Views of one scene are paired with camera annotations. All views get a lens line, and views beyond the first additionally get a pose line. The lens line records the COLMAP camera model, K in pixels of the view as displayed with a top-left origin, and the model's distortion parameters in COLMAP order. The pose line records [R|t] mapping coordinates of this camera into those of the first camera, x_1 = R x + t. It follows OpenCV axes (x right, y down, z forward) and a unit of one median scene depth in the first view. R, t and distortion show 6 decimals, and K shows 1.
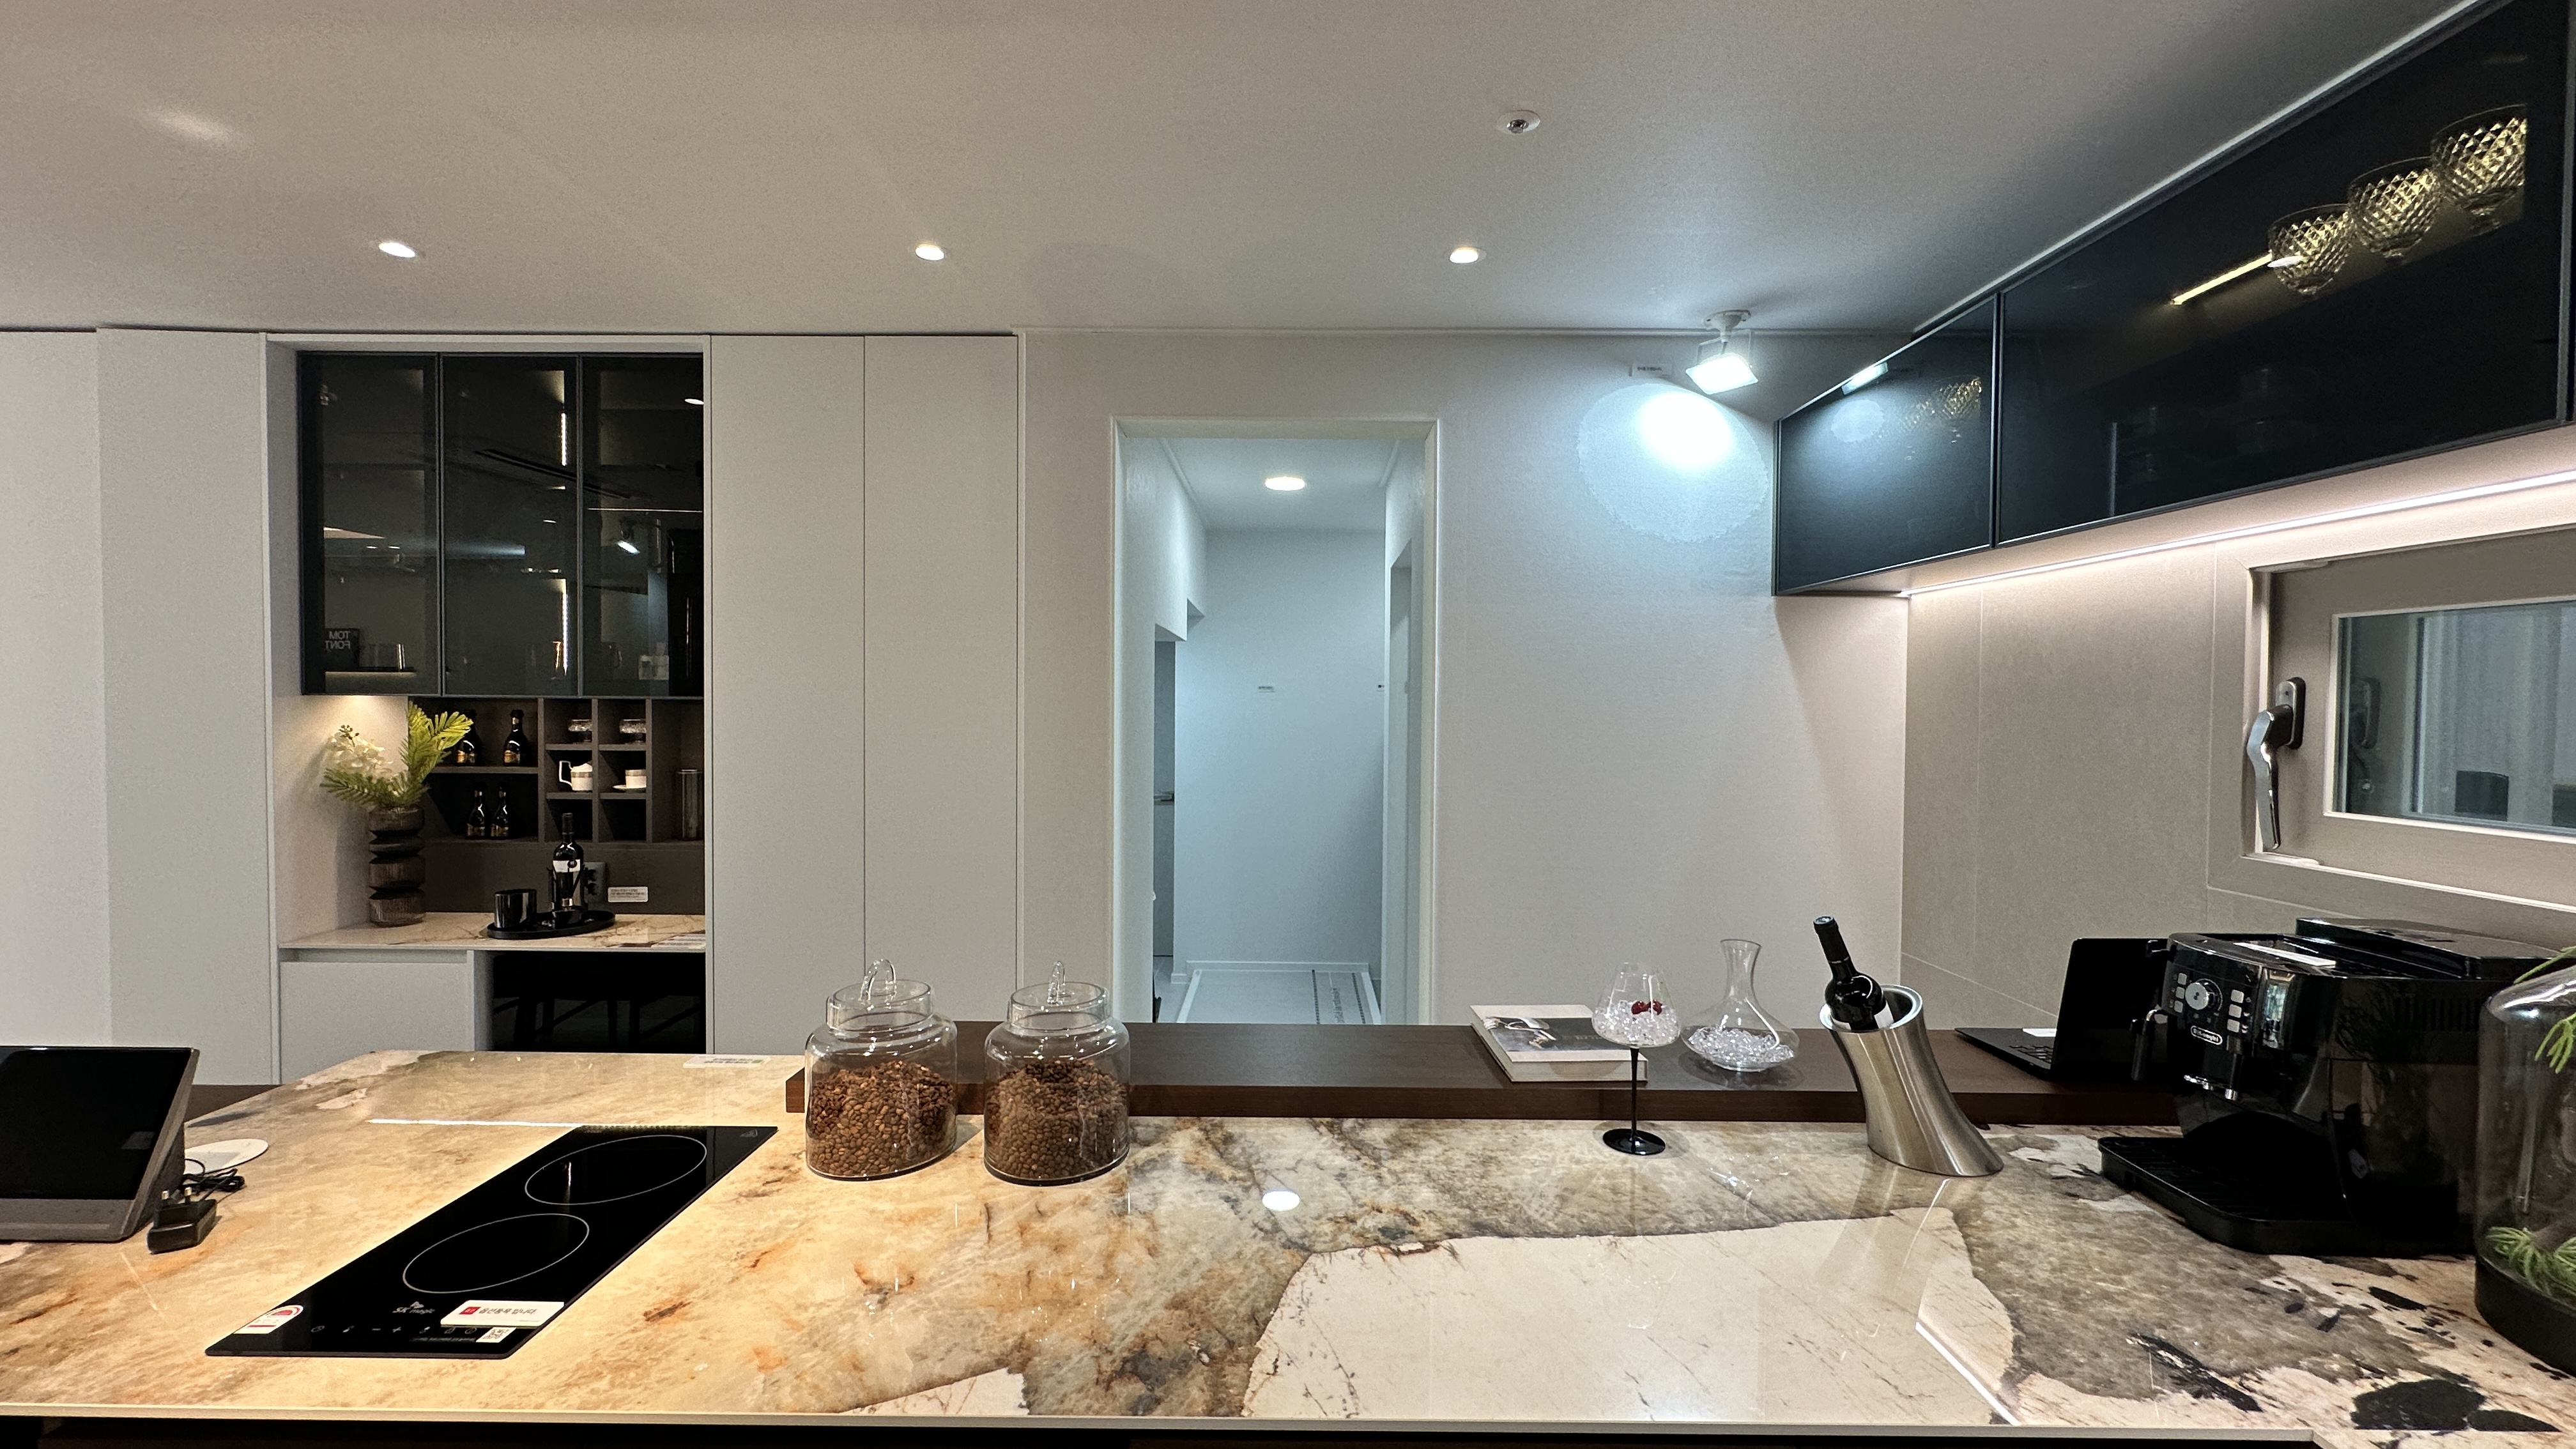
lens RADIAL K [[1026.9, 0, 1294.7], [0, 1026.9, 725.9], [0, 0, 1]] dist [-0.004370, 0.000479]
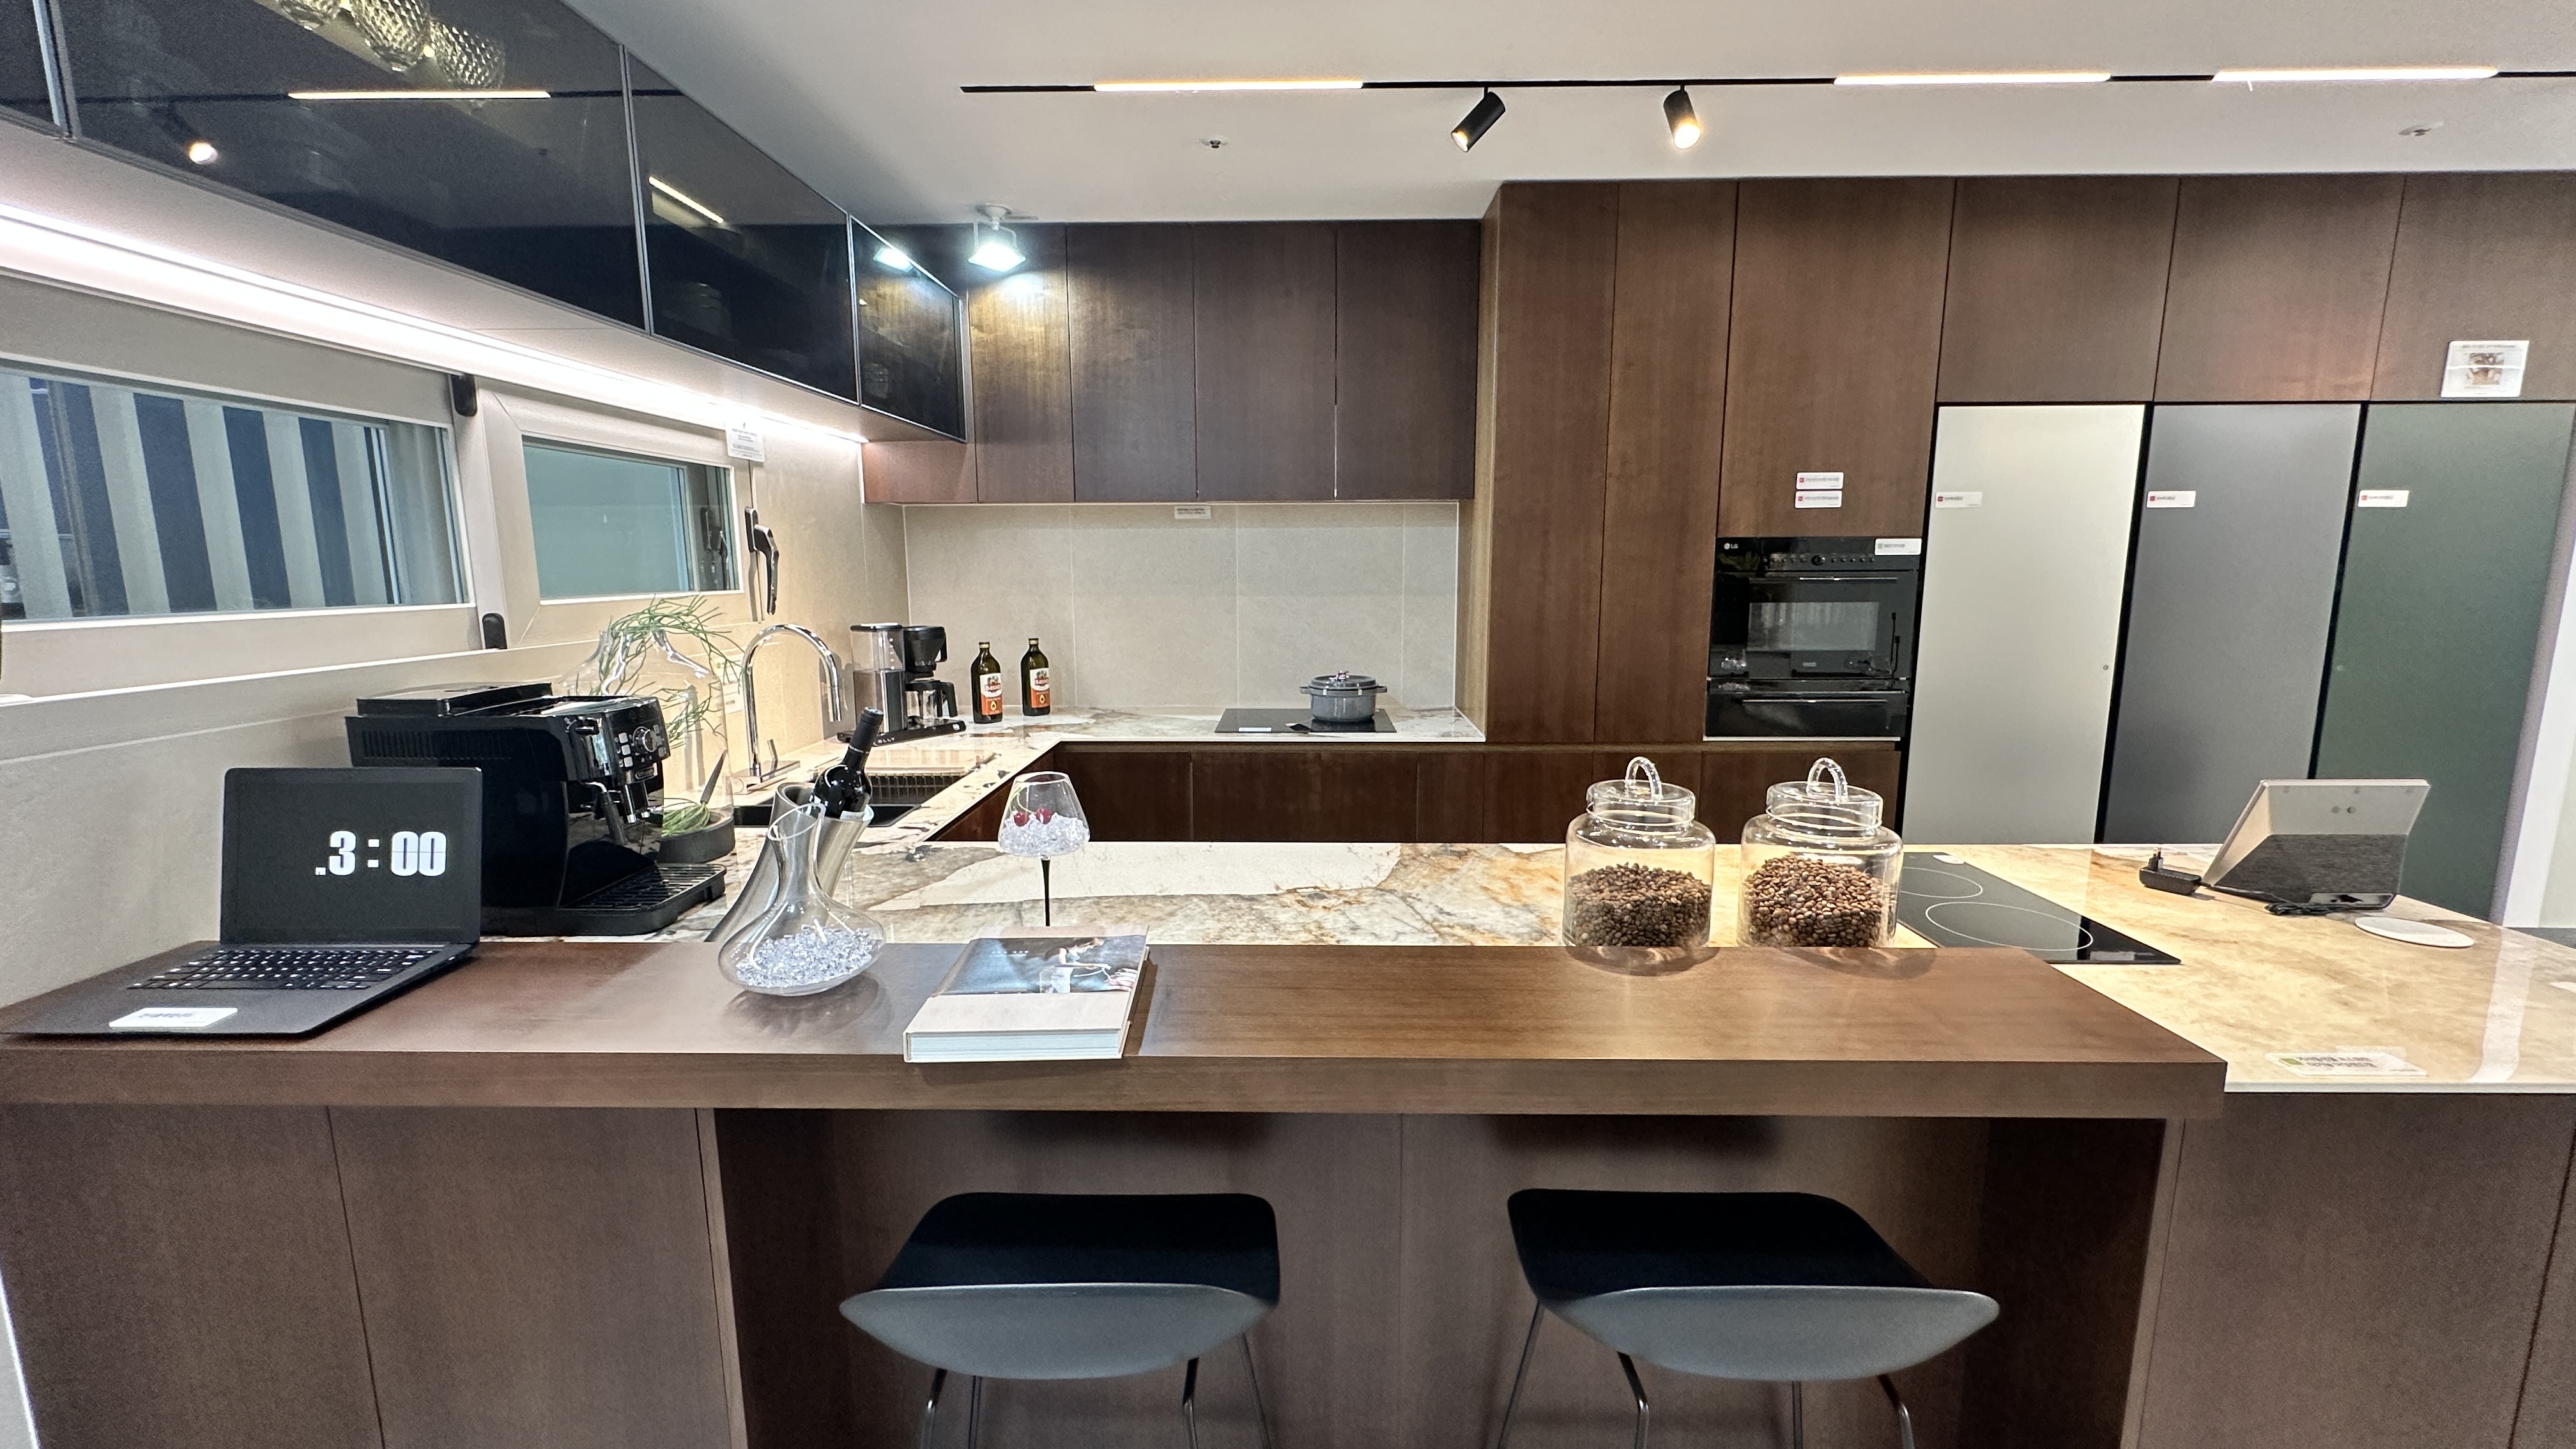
lens RADIAL K [[1026.9, 0, 1285.2], [0, 1026.9, 718.0], [0, 0, 1]] dist [-0.004370, 0.000479]
pose [[-0.999776, -0.007973, 0.019595, 0.048762], [-0.004374, 0.984153, 0.177268, 0.008186], [-0.020698, 0.177143, -0.983968, 0.994249]]
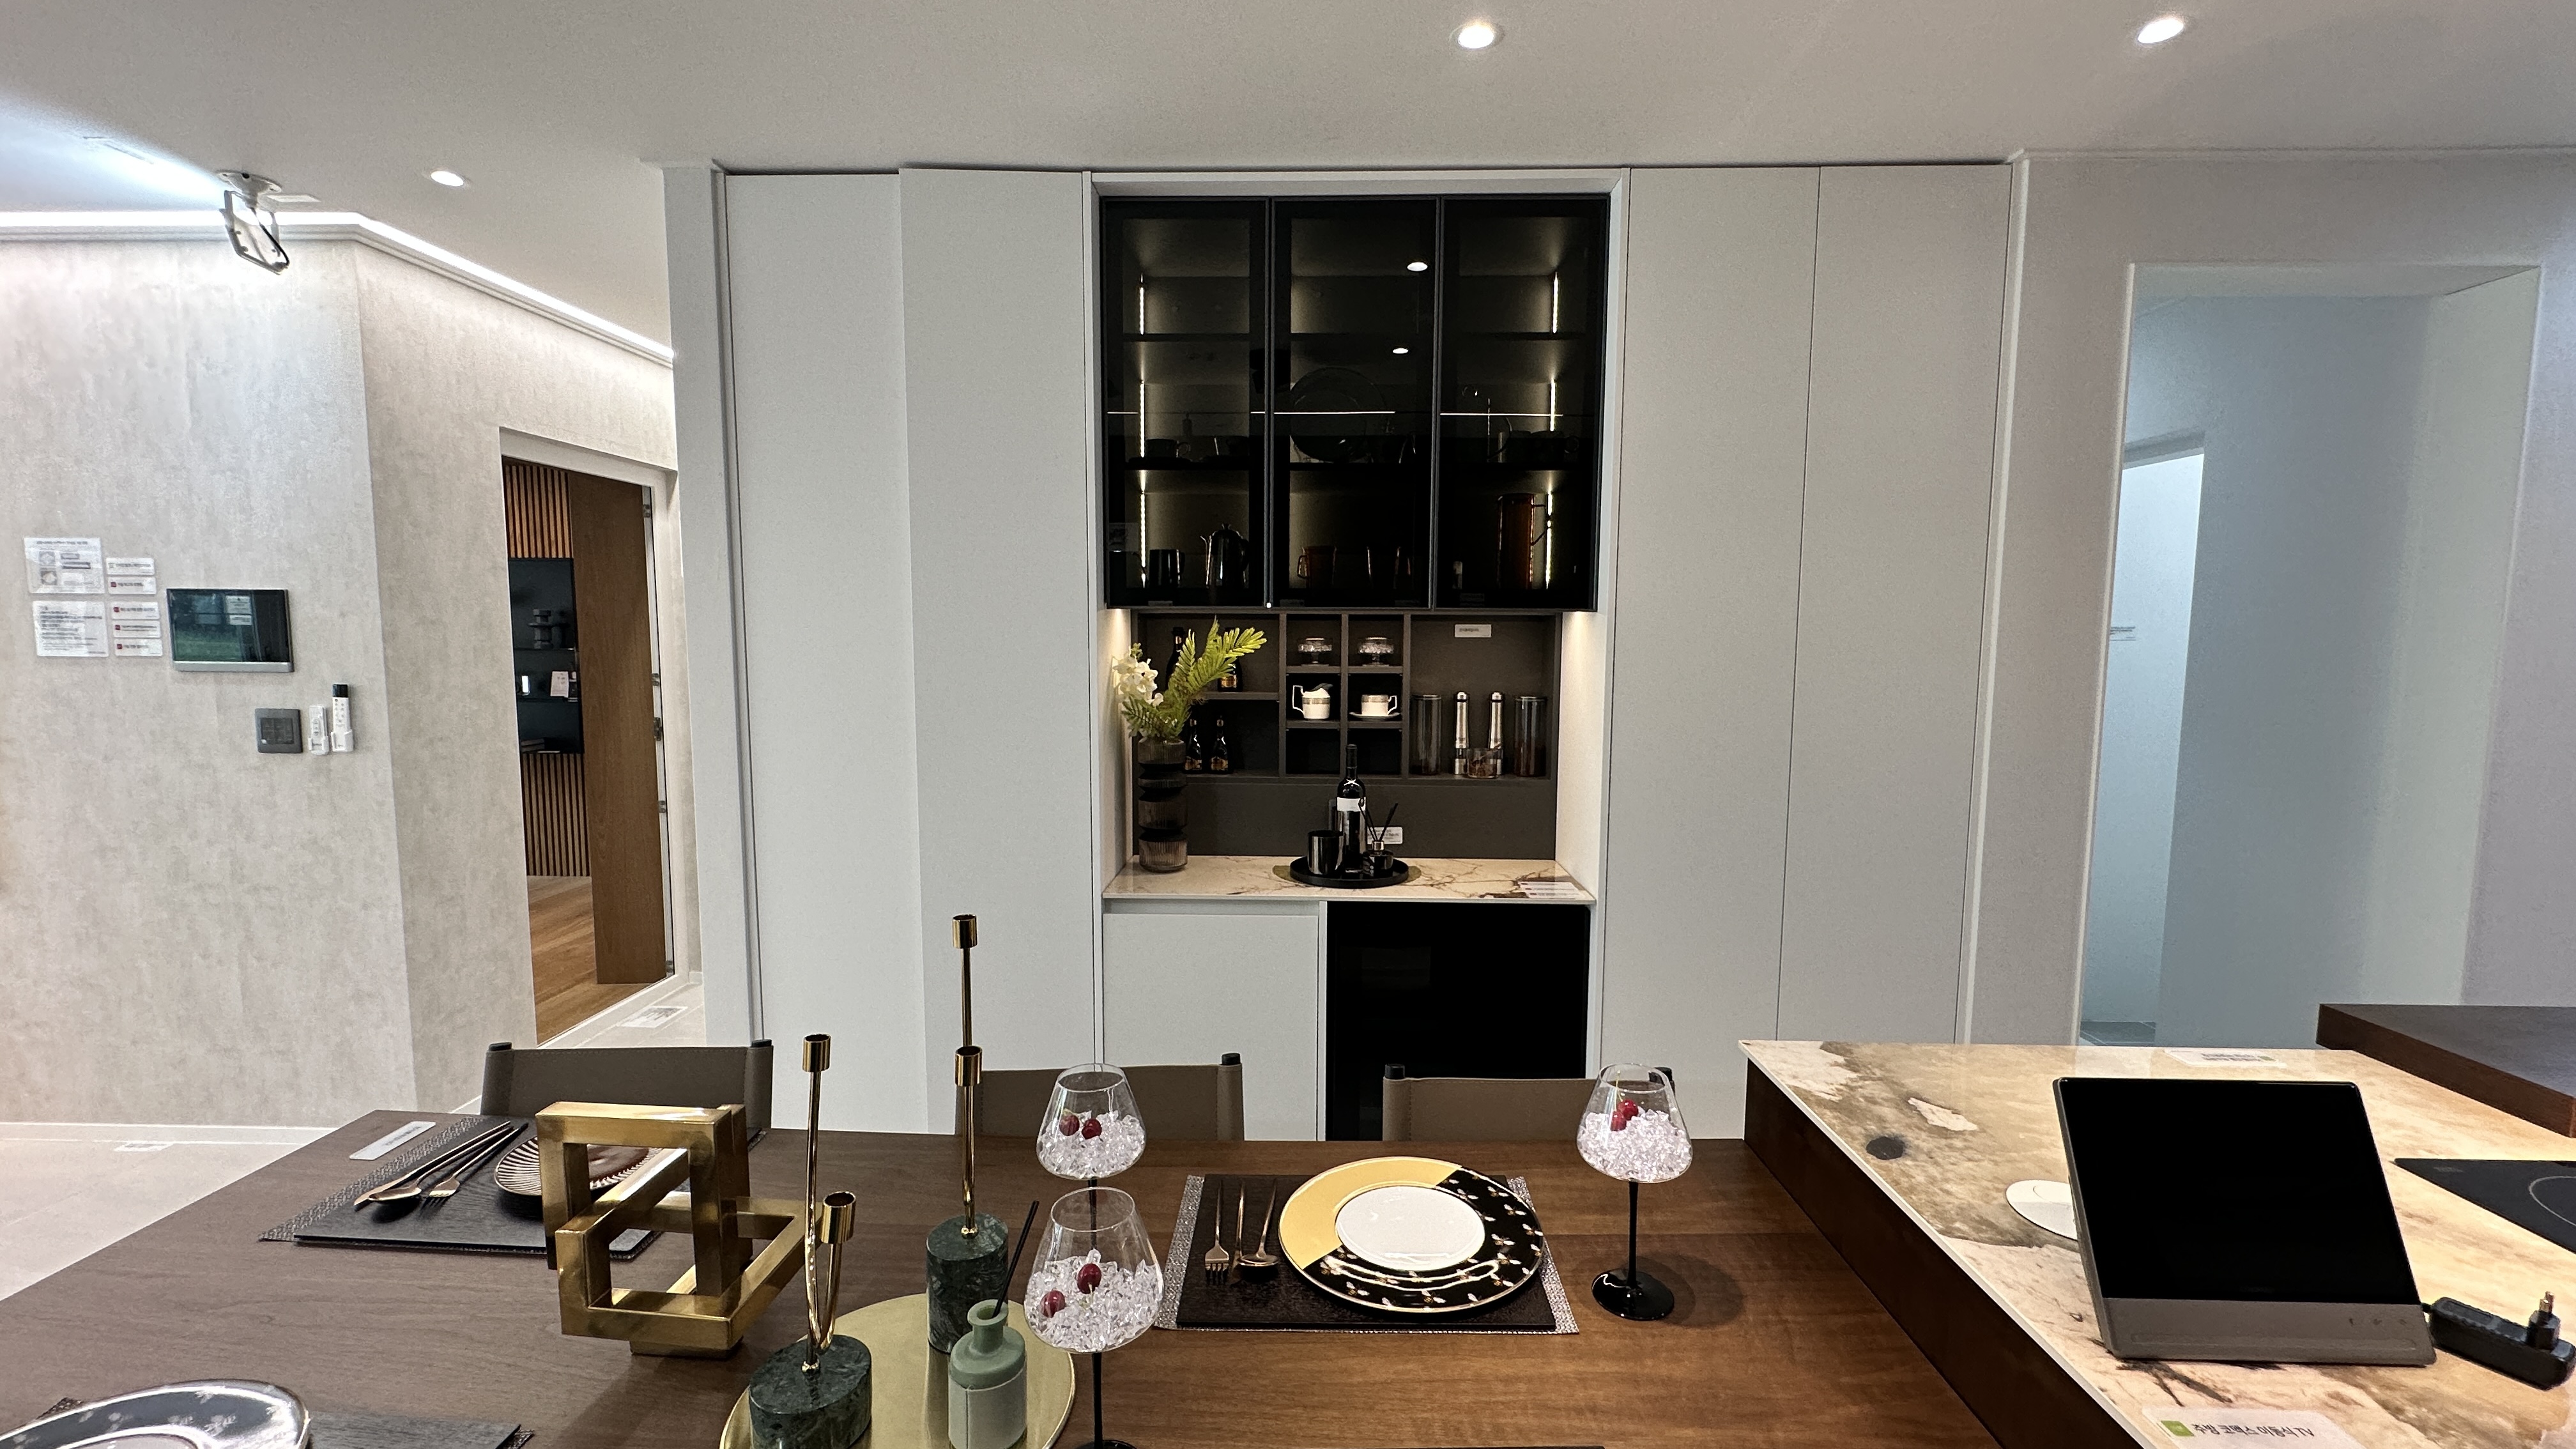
lens RADIAL K [[1026.9, 0, 1286.6], [0, 1026.9, 720.1], [0, 0, 1]] dist [-0.004370, 0.000479]
pose [[0.999596, -0.001742, -0.028354, -0.784509], [0.003470, 0.998132, 0.060994, 0.011660], [0.028195, -0.061068, 0.997735, 0.133235]]
